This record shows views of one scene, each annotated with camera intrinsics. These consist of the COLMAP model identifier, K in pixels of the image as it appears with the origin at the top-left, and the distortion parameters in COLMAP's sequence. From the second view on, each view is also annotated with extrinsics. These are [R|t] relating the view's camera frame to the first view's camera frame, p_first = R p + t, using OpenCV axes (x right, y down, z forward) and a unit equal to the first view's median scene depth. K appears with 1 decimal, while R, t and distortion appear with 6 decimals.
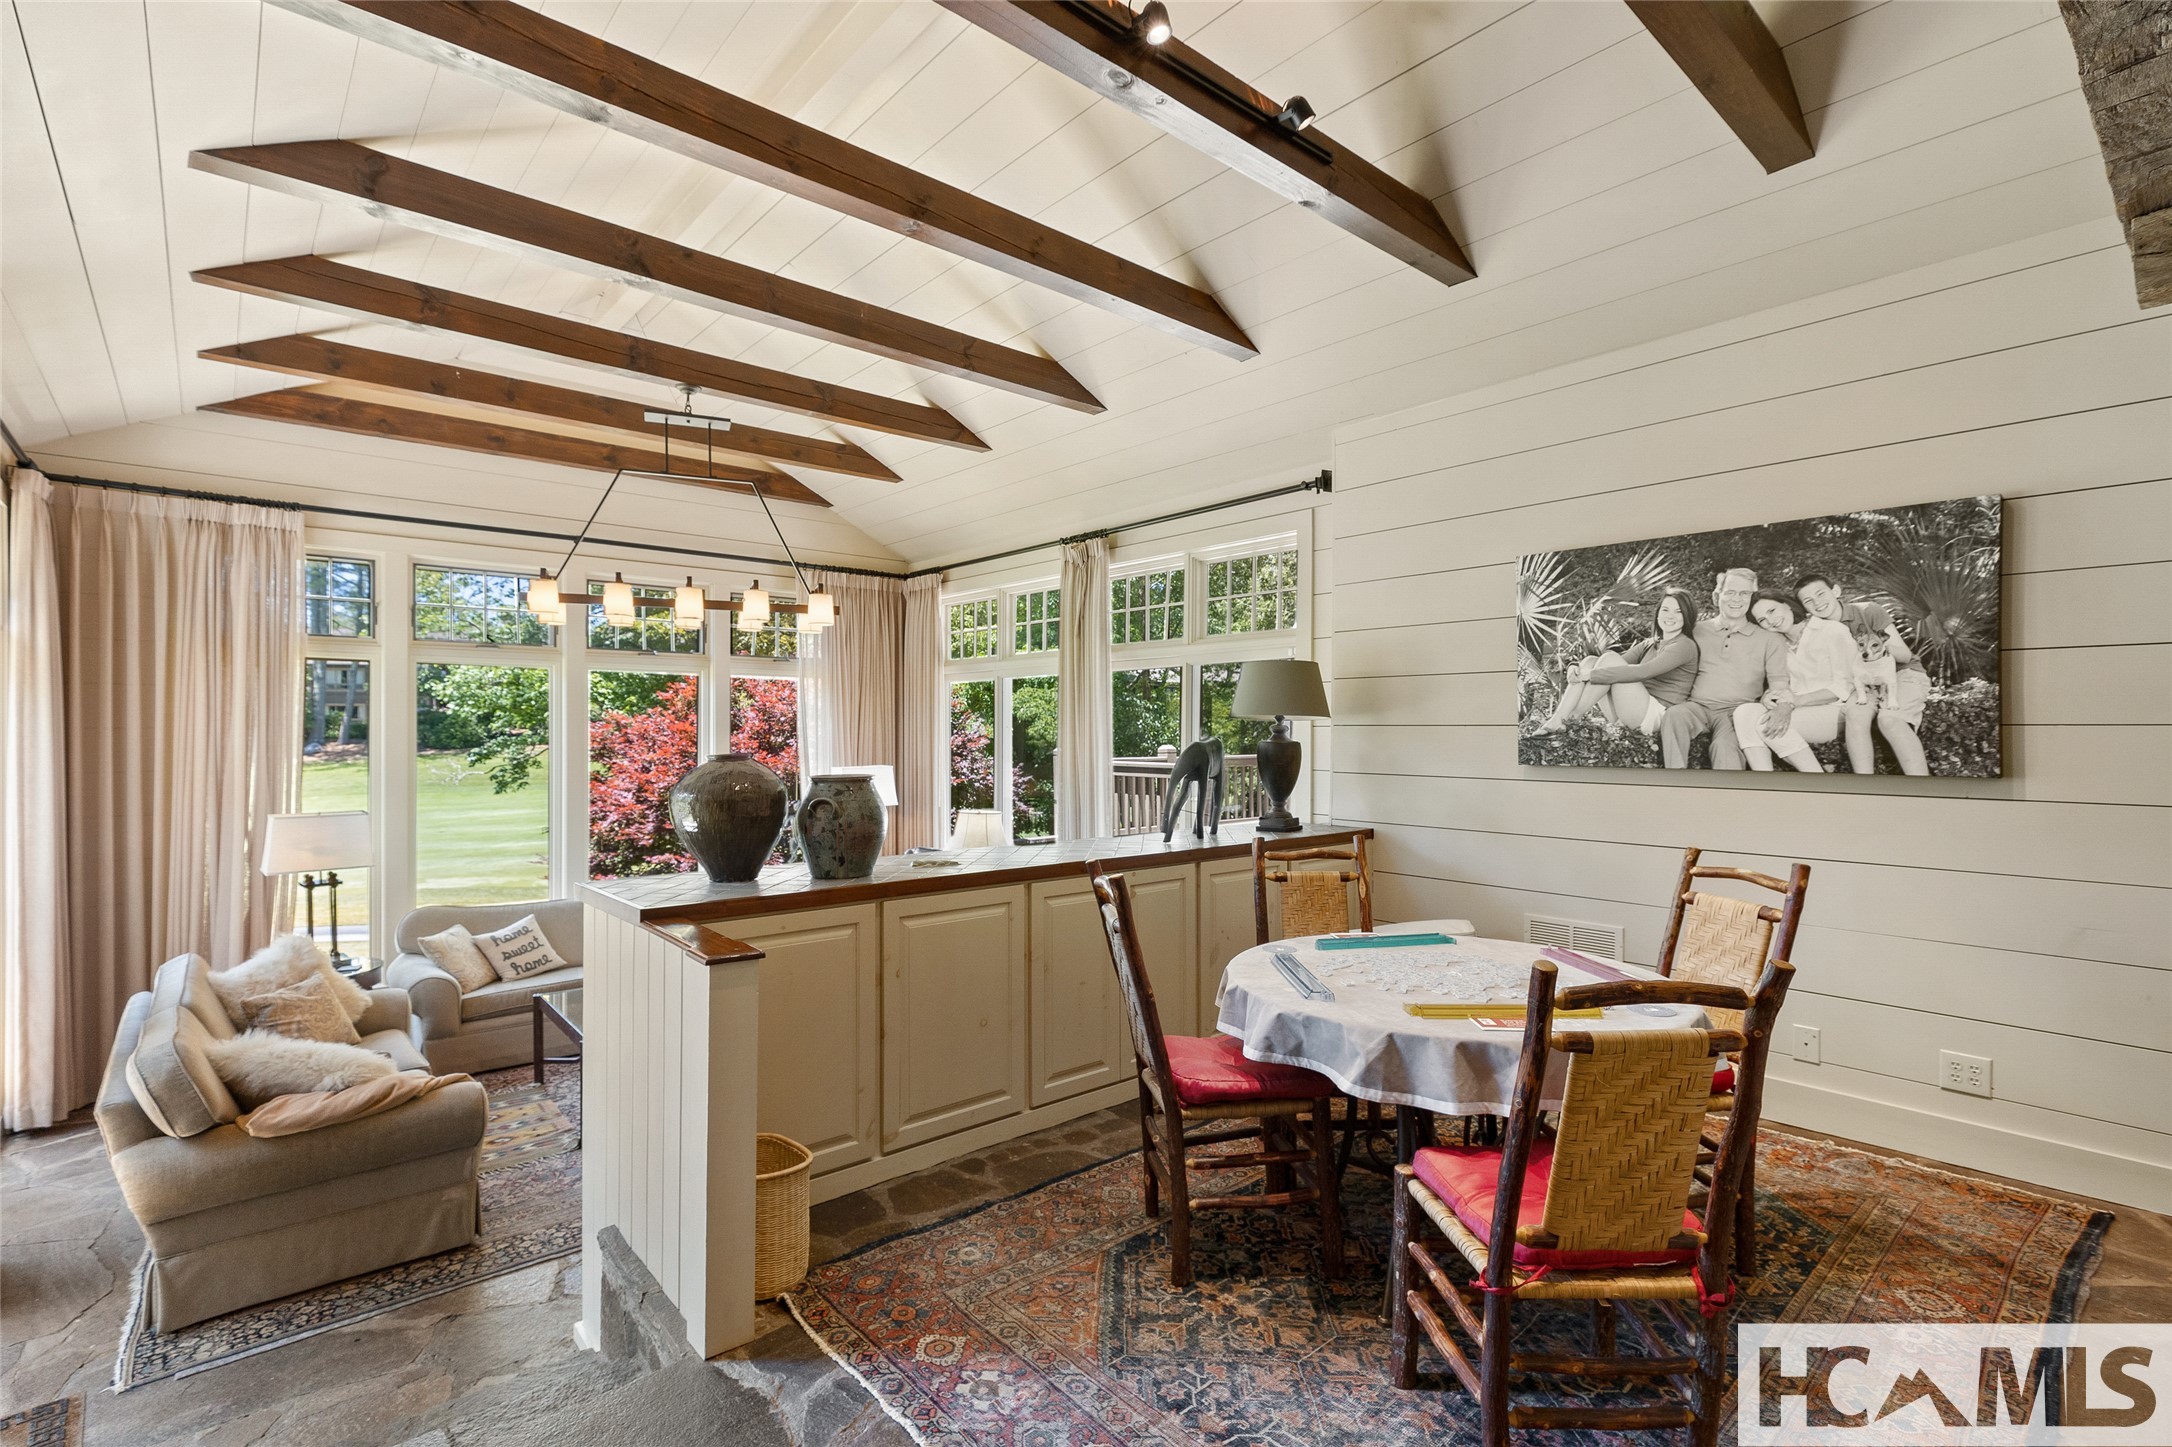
lens RADIAL K [[985.1, 0, 1084.2], [0, 985.1, 726.7], [0, 0, 1]] dist [0.002090, -0.000553]
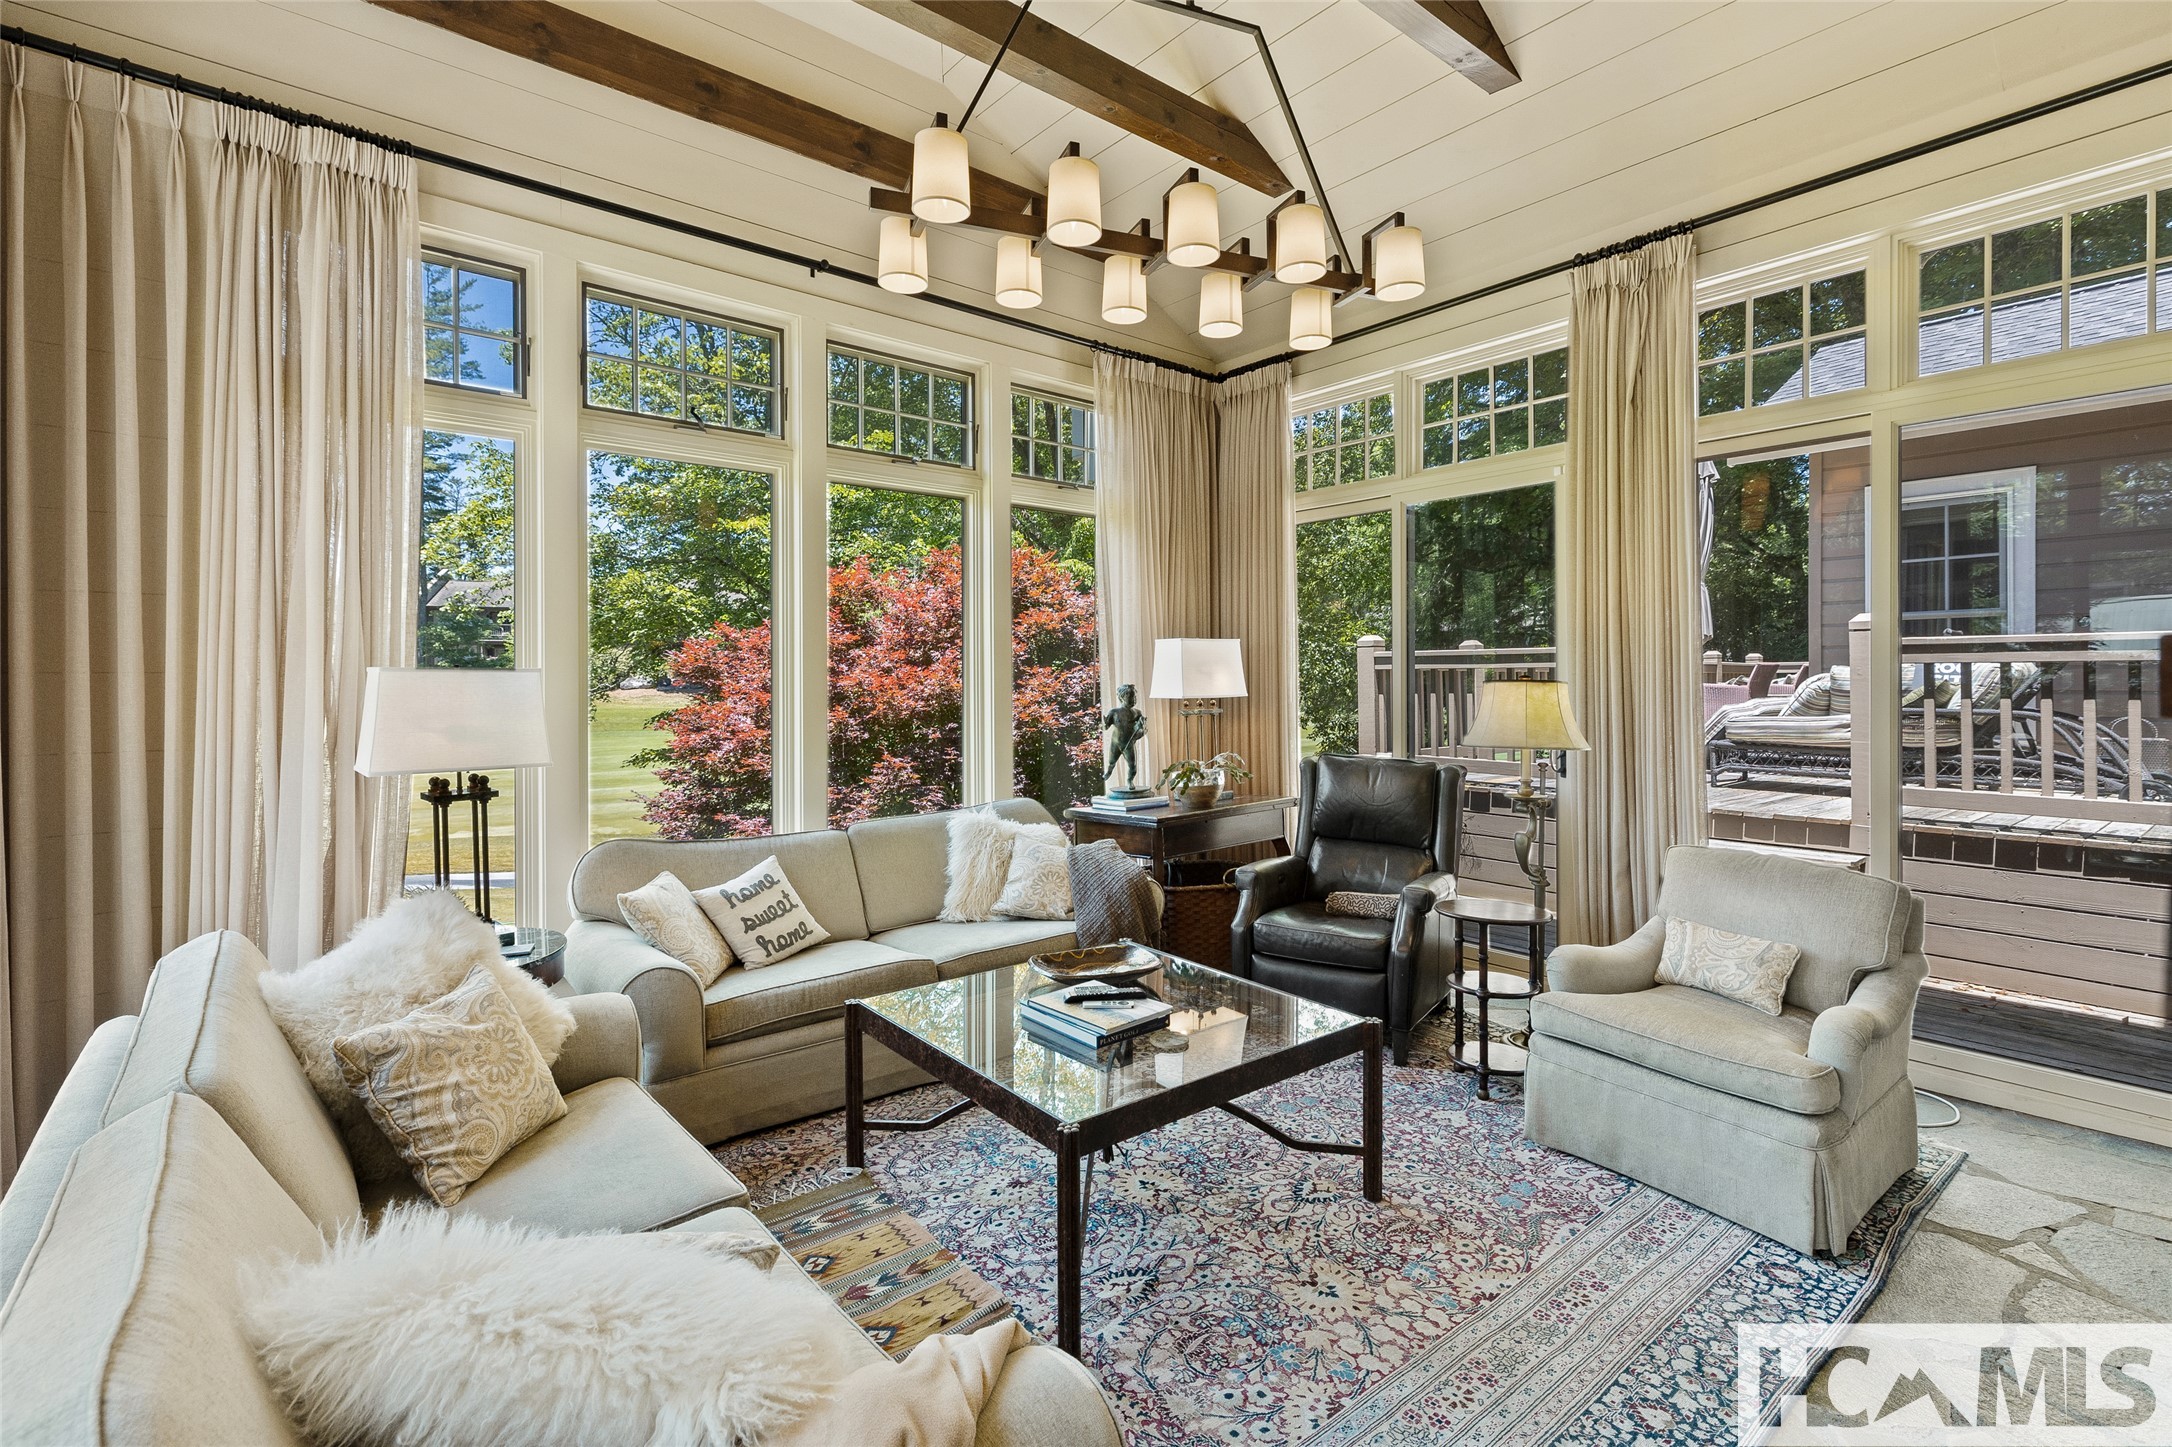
lens RADIAL K [[985.1, 0, 1072.8], [0, 985.1, 675.3], [0, 0, 1]] dist [0.002090, -0.000553]
pose [[0.999284, -0.006021, -0.037358, -0.399747], [0.005944, 0.999980, -0.002173, 0.092389], [0.037370, 0.001949, 0.999300, 0.450443]]
